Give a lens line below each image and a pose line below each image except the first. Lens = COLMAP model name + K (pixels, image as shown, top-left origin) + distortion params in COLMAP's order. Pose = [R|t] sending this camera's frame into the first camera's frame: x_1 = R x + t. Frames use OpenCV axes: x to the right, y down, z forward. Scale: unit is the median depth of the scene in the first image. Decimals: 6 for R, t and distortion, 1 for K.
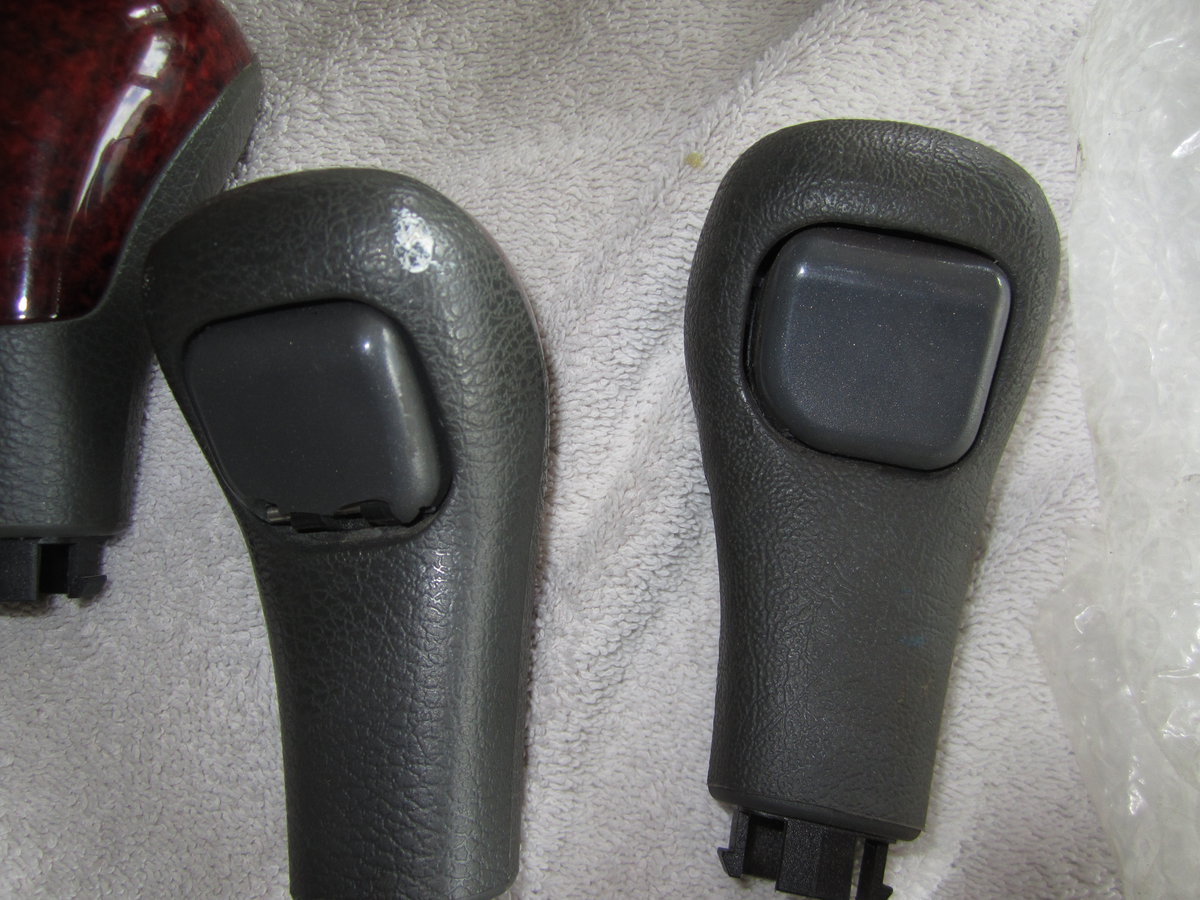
lens RADIAL K [[1004.6, 0, 602.6], [0, 1004.6, 448.7], [0, 0, 1]] dist [-0.048999, 0.006660]
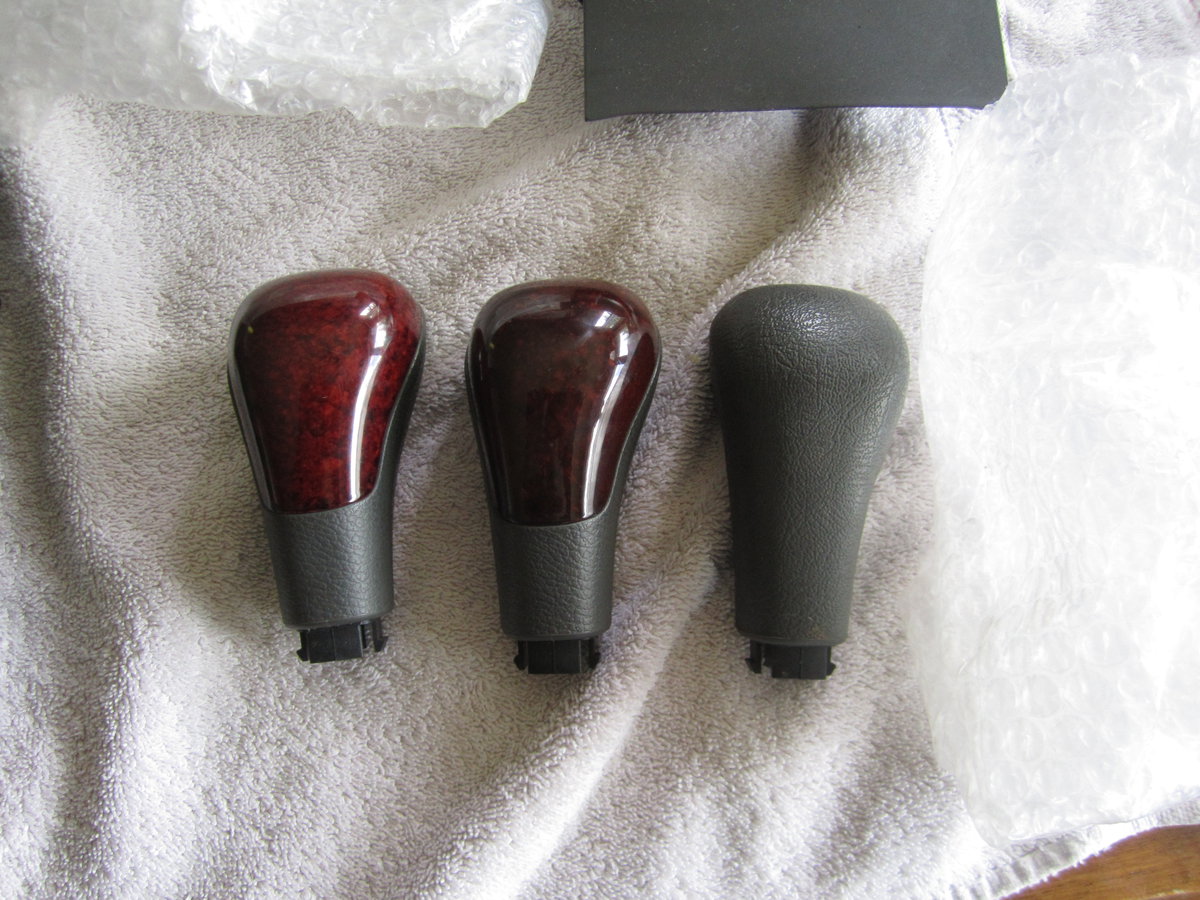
lens RADIAL K [[1004.6, 0, 599.1], [0, 1004.6, 440.9], [0, 0, 1]] dist [-0.048999, 0.006660]
pose [[0.994589, -0.097198, -0.036685, -0.020777], [0.096131, 0.994922, -0.029816, -0.096923], [0.039397, 0.026128, 0.998882, -0.562119]]
